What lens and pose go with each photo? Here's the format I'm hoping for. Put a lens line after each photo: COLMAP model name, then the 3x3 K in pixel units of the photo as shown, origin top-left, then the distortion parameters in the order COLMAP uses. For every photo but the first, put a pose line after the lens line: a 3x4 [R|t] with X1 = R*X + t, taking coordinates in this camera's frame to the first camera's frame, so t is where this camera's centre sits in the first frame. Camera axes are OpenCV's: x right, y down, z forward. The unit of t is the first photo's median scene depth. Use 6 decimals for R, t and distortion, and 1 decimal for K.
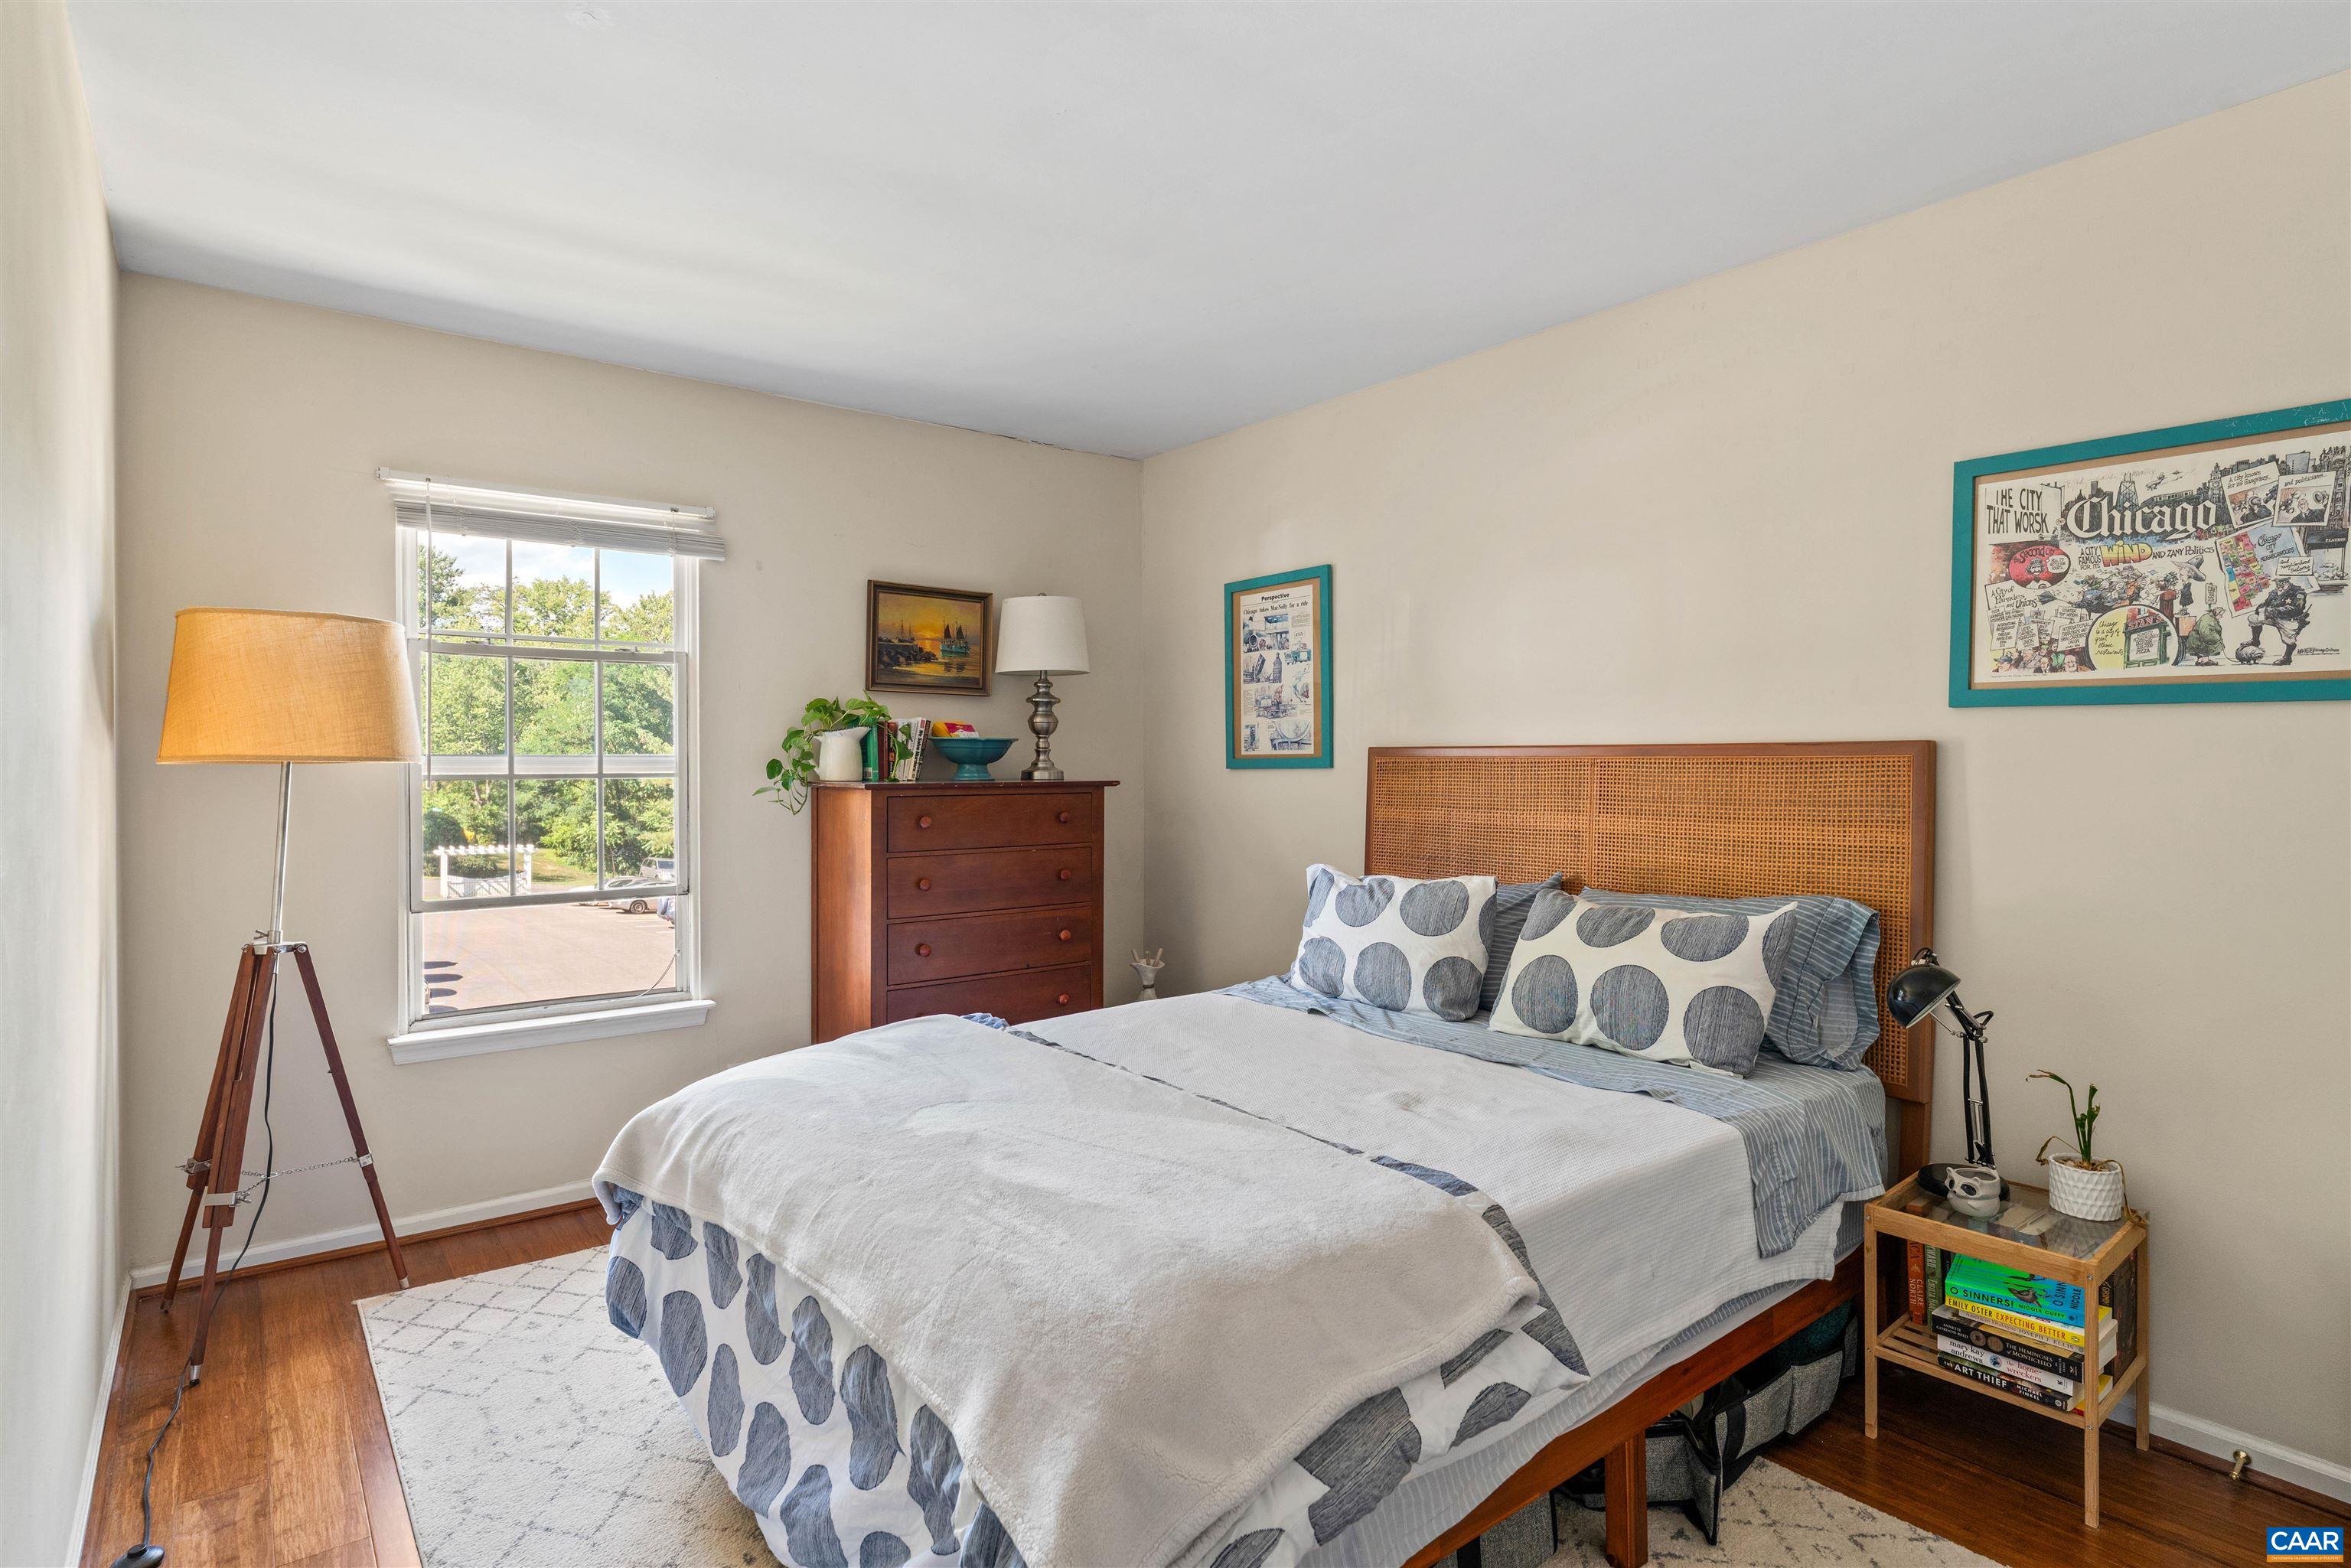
lens RADIAL K [[1207.2, 0, 1171.7], [0, 1207.2, 780.0], [0, 0, 1]] dist [0.002656, 0.000432]
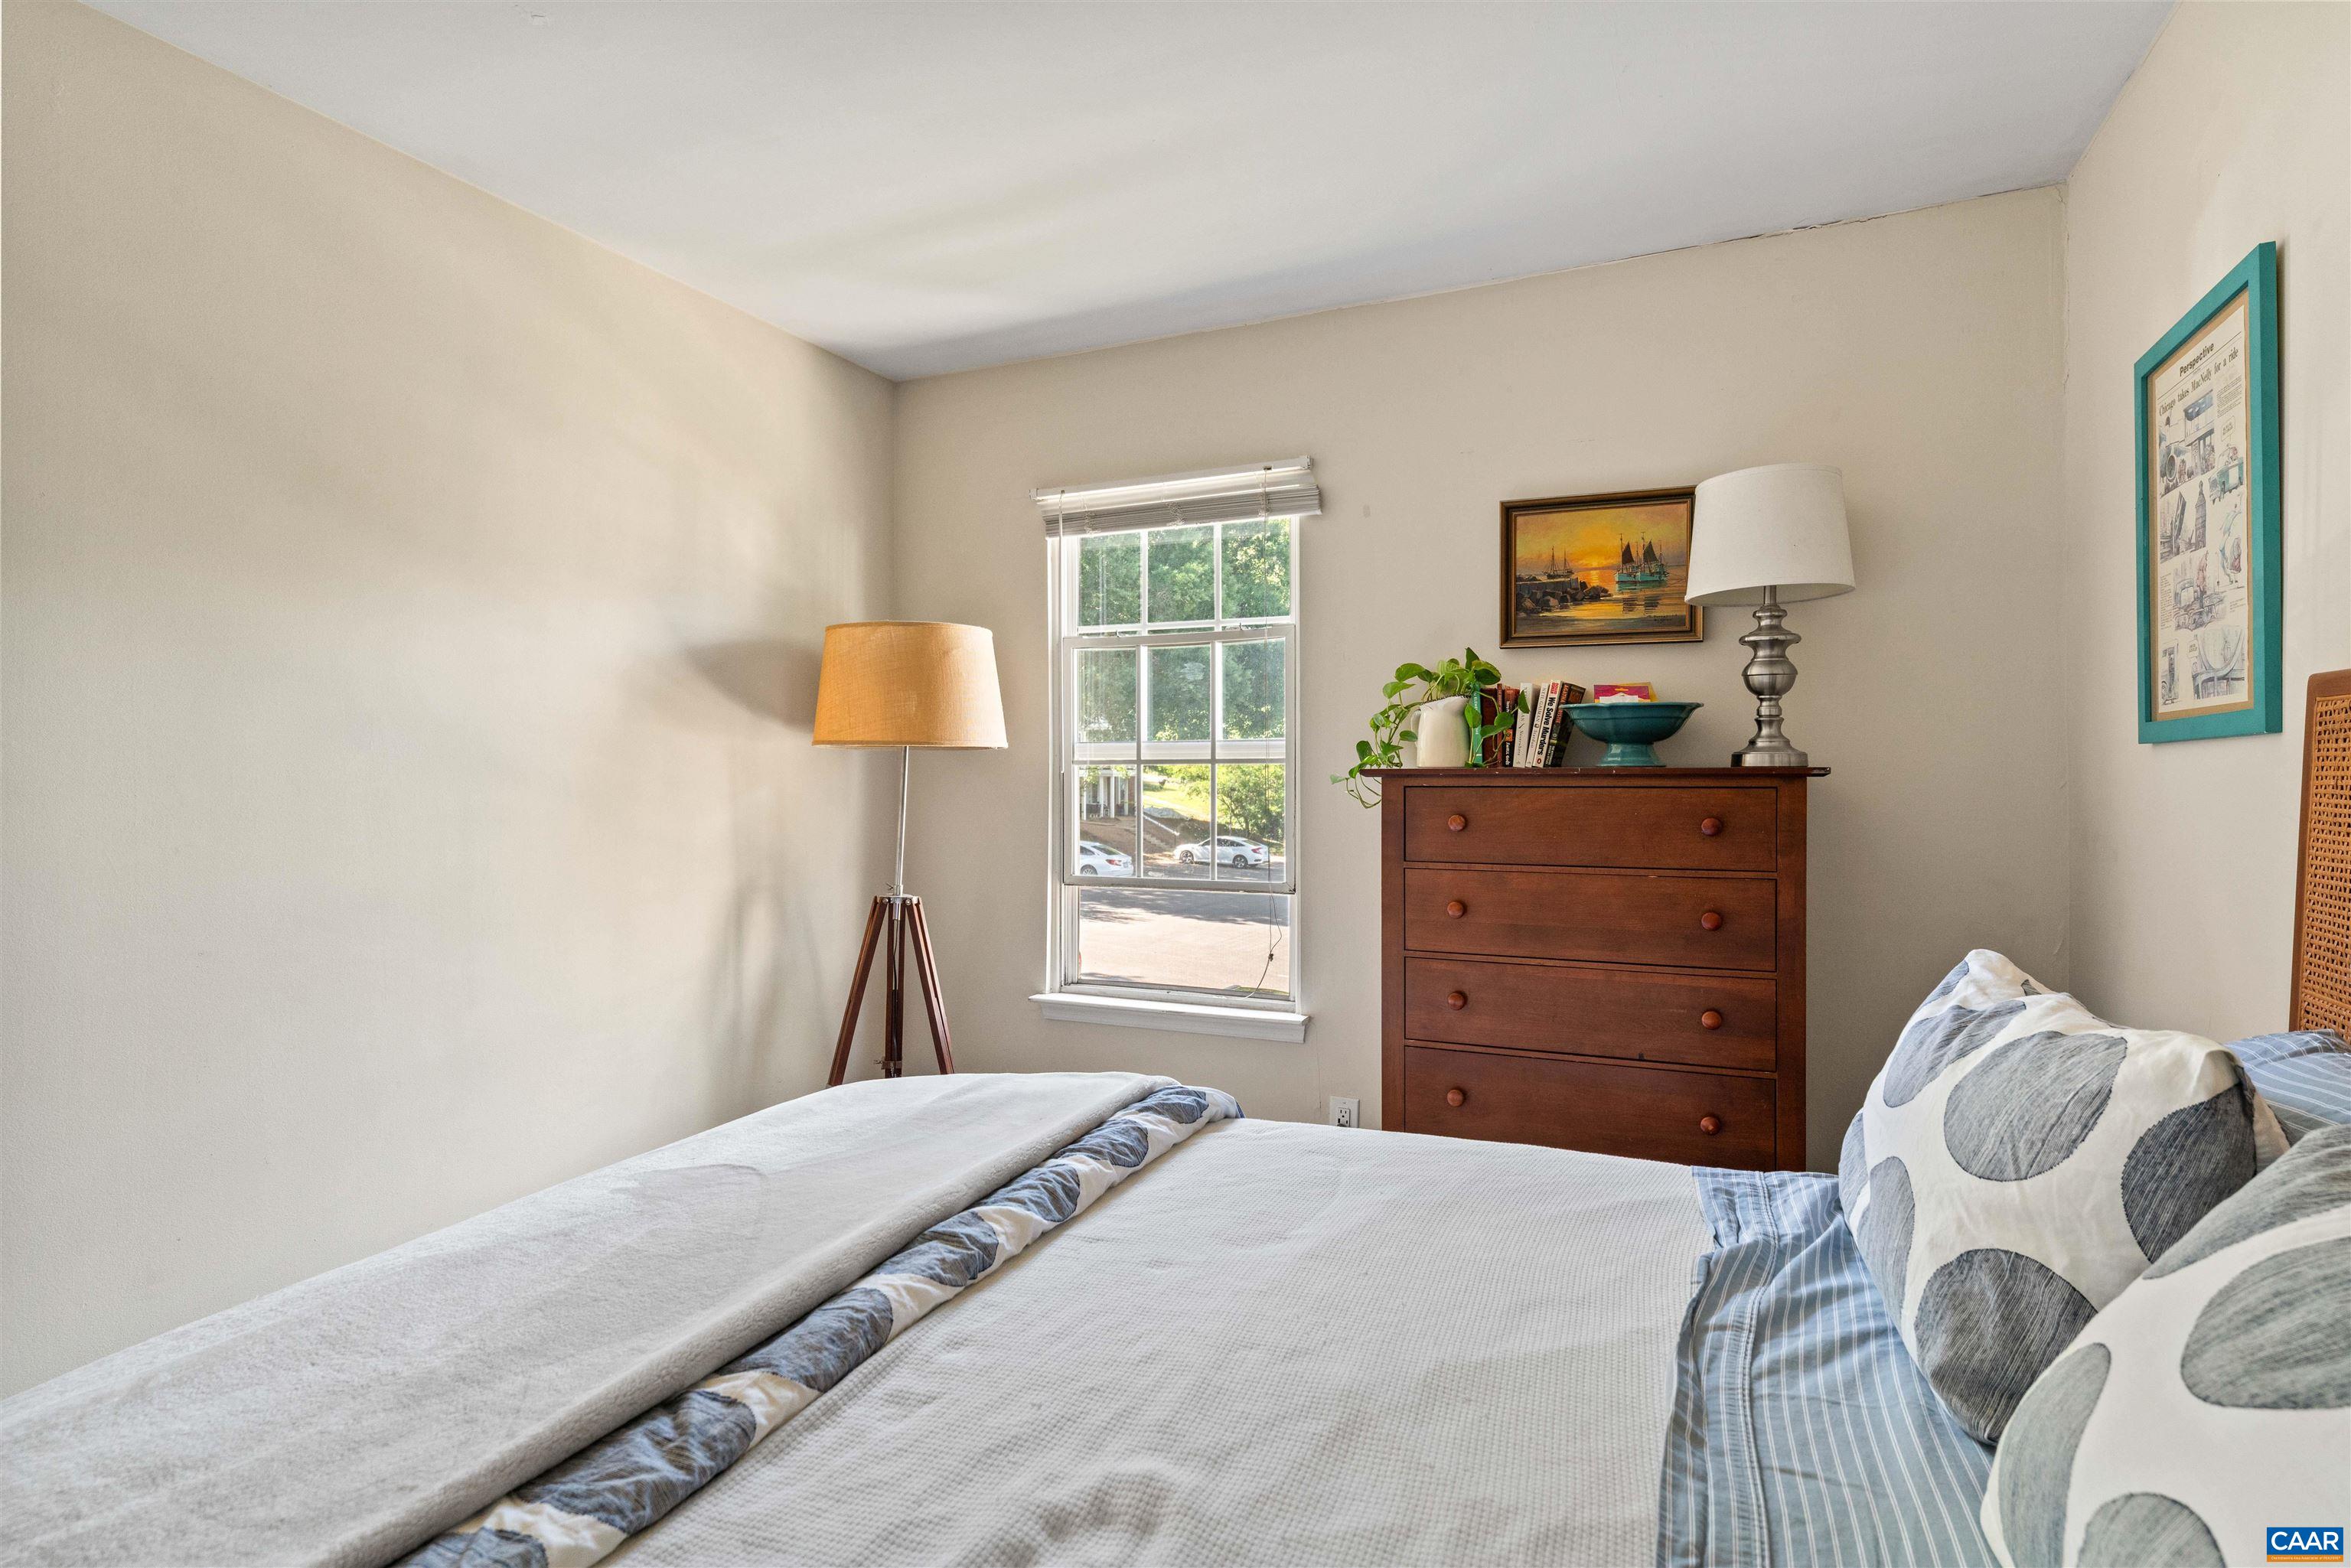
lens RADIAL K [[1207.2, 0, 1172.1], [0, 1207.2, 774.0], [0, 0, 1]] dist [0.002656, 0.000432]
pose [[0.457718, 0.000847, -0.889097, 0.316998], [-0.010486, 0.999935, -0.004446, 0.009694], [0.889035, 0.011358, 0.457698, 0.458848]]
